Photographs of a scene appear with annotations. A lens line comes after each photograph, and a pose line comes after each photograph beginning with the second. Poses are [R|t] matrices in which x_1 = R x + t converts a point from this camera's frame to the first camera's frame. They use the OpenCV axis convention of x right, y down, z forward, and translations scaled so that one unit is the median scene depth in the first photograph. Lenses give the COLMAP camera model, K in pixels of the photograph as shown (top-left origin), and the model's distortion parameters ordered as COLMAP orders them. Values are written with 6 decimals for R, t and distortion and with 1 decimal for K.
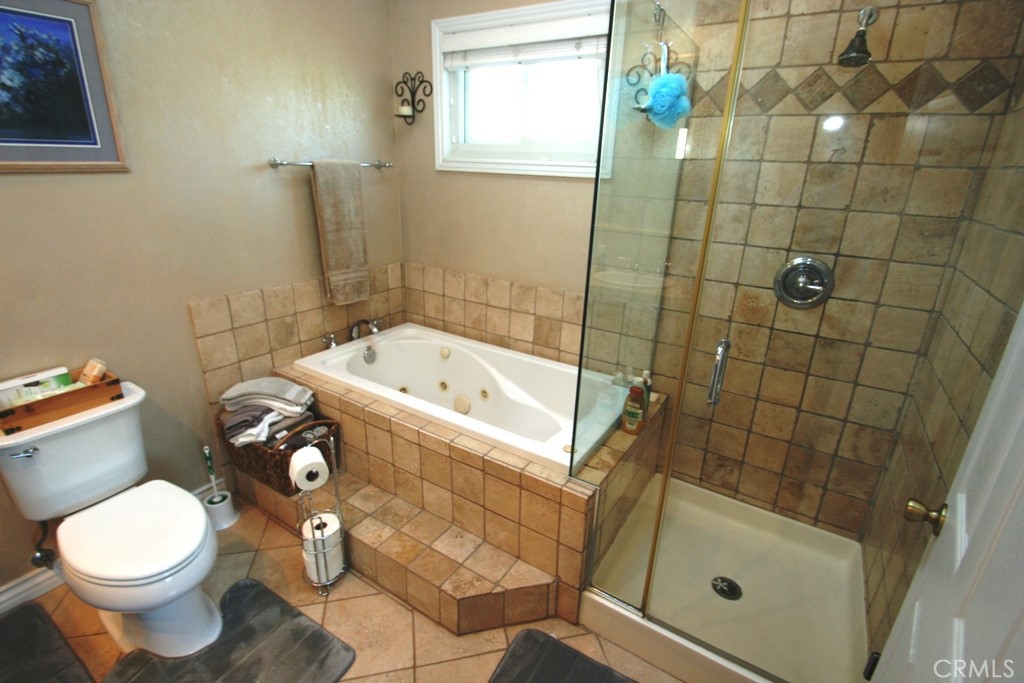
lens RADIAL K [[479.2, 0, 513.4], [0, 479.2, 336.8], [0, 0, 1]] dist [0.014979, -0.018210]
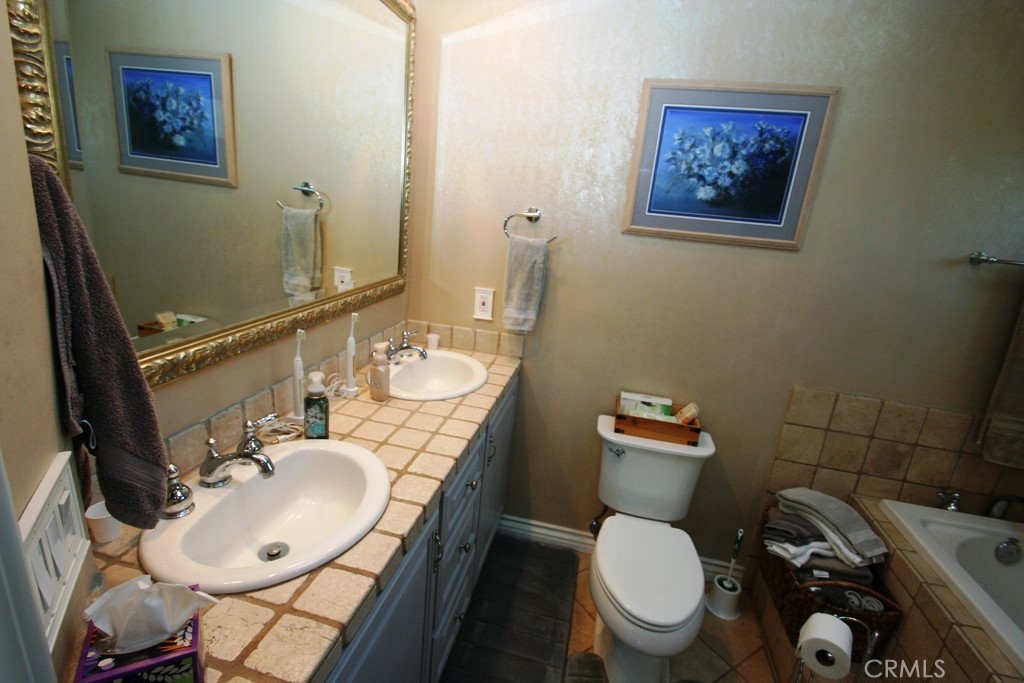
lens RADIAL K [[479.2, 0, 513.4], [0, 479.2, 336.8], [0, 0, 1]] dist [0.014979, -0.018210]
pose [[0.345525, 0.255057, -0.903083, -0.034853], [-0.391961, 0.913613, 0.108065, -0.043485], [0.852631, 0.316634, 0.415648, 0.099434]]
